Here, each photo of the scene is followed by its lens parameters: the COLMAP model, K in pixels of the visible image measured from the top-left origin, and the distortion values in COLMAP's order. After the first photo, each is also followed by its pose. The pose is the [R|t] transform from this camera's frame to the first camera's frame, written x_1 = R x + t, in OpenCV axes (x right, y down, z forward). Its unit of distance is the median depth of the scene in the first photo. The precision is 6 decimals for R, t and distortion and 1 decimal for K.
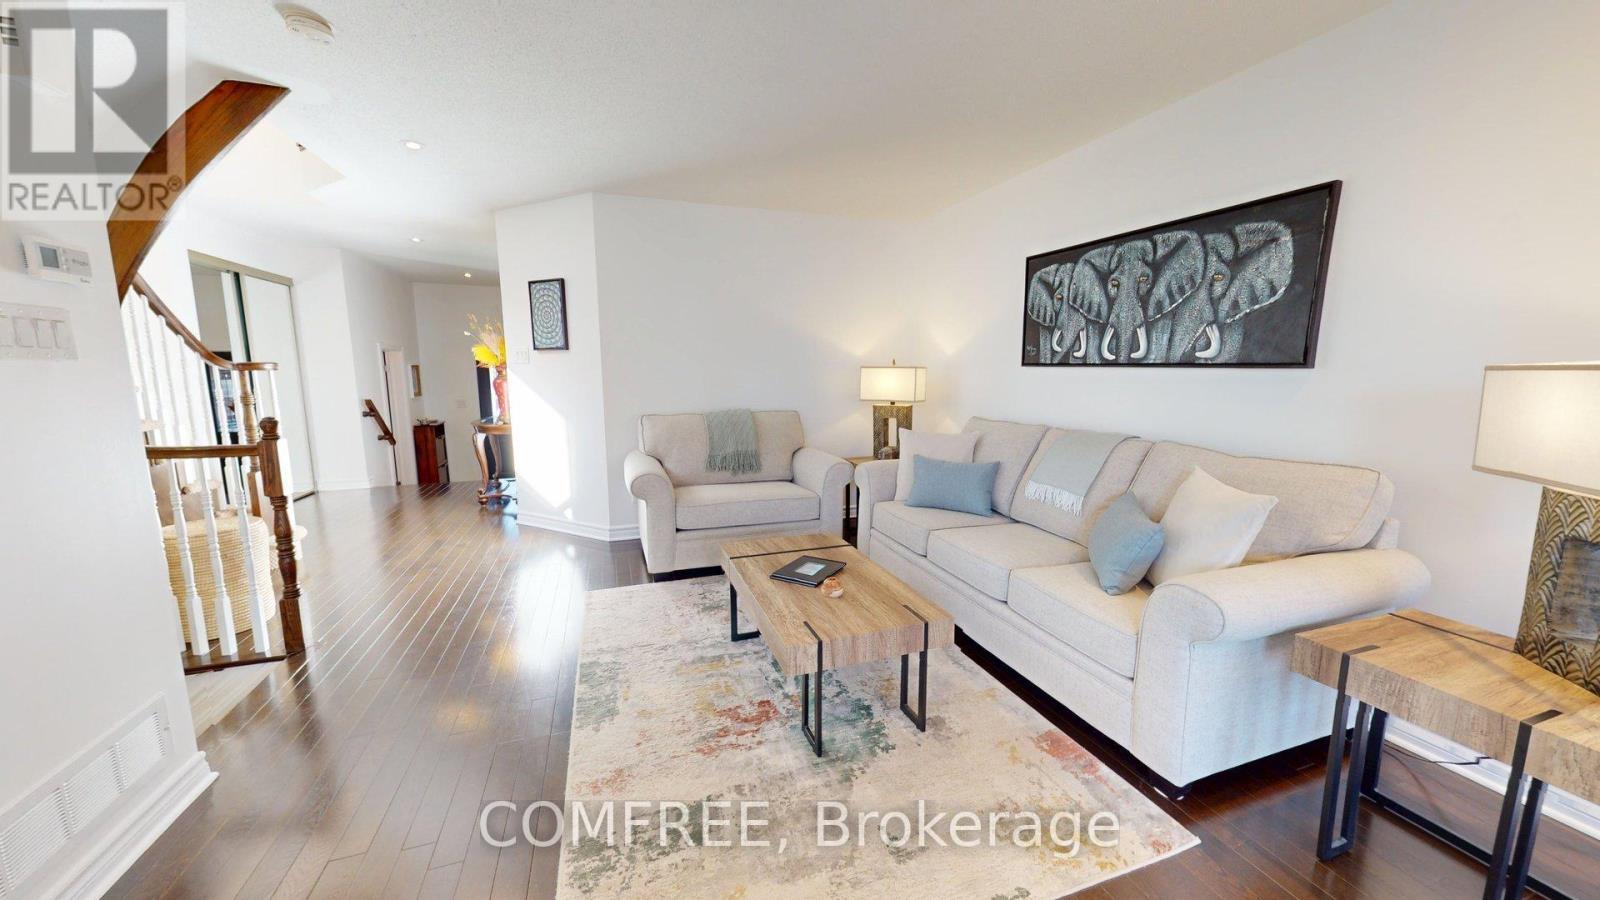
lens RADIAL K [[552.8, 0, 799.9], [0, 552.8, 451.2], [0, 0, 1]] dist [-0.002566, 0.000052]
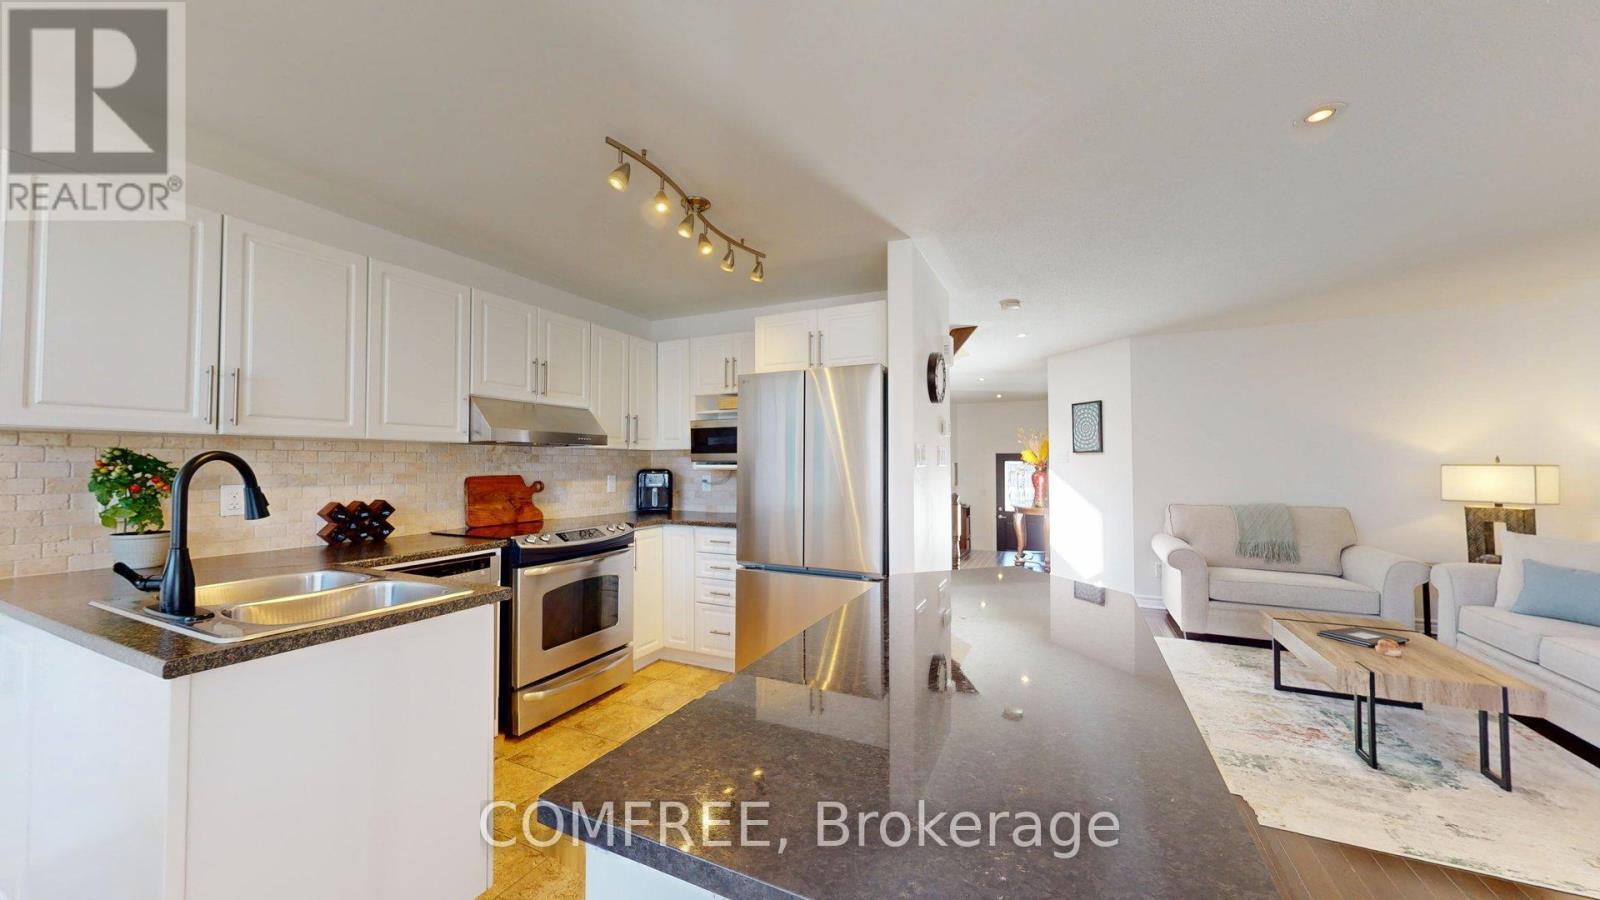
lens RADIAL K [[552.8, 0, 799.9], [0, 552.8, 451.2], [0, 0, 1]] dist [-0.002566, 0.000052]
pose [[0.704684, -0.019019, -0.709266, 0.009180], [-0.101297, 0.986704, -0.127101, 0.070088], [0.702253, 0.161413, 0.693388, -0.541132]]
